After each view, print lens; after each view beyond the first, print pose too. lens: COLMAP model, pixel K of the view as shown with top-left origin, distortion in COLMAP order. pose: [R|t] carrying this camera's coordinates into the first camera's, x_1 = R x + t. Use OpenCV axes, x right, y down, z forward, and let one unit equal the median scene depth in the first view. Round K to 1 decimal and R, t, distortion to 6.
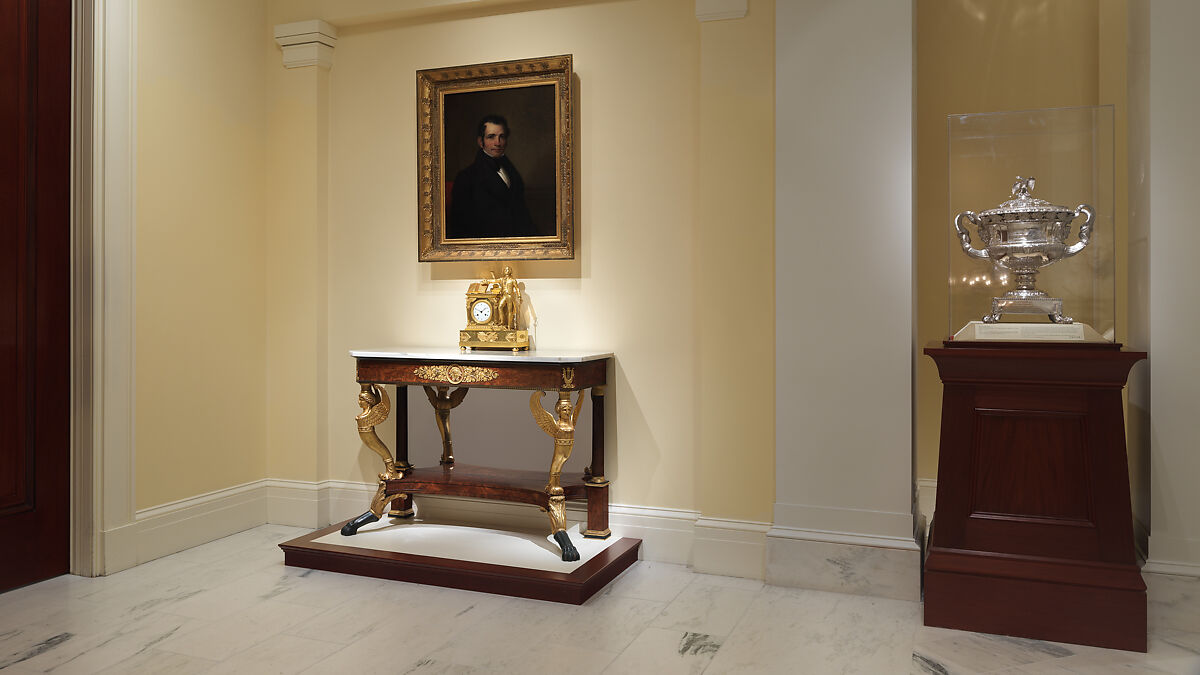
lens RADIAL K [[901.0, 0, 597.0], [0, 901.0, 417.1], [0, 0, 1]] dist [-0.003648, -0.002862]
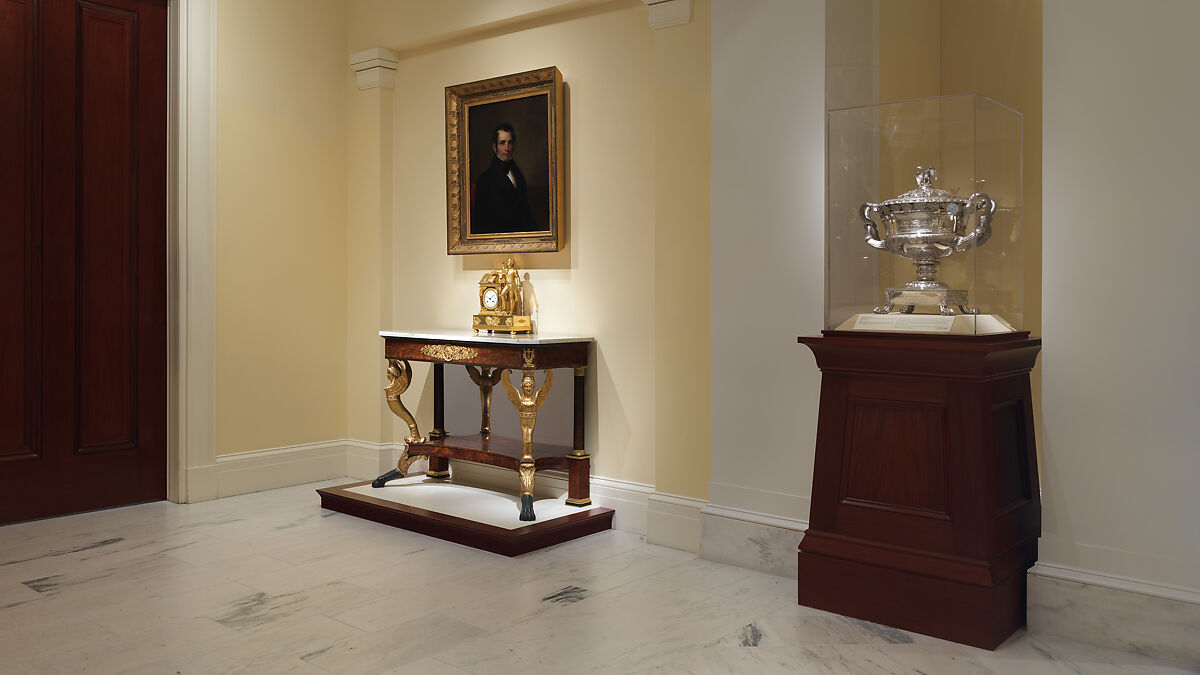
lens RADIAL K [[924.0, 0, 637.8], [0, 924.0, 426.5], [0, 0, 1]] dist [0.001559, -0.000932]
pose [[0.956381, 0.048921, -0.287998, 0.396873], [-0.044092, 0.998757, 0.023233, 0.008220], [0.288777, -0.009521, 0.957349, -0.059503]]
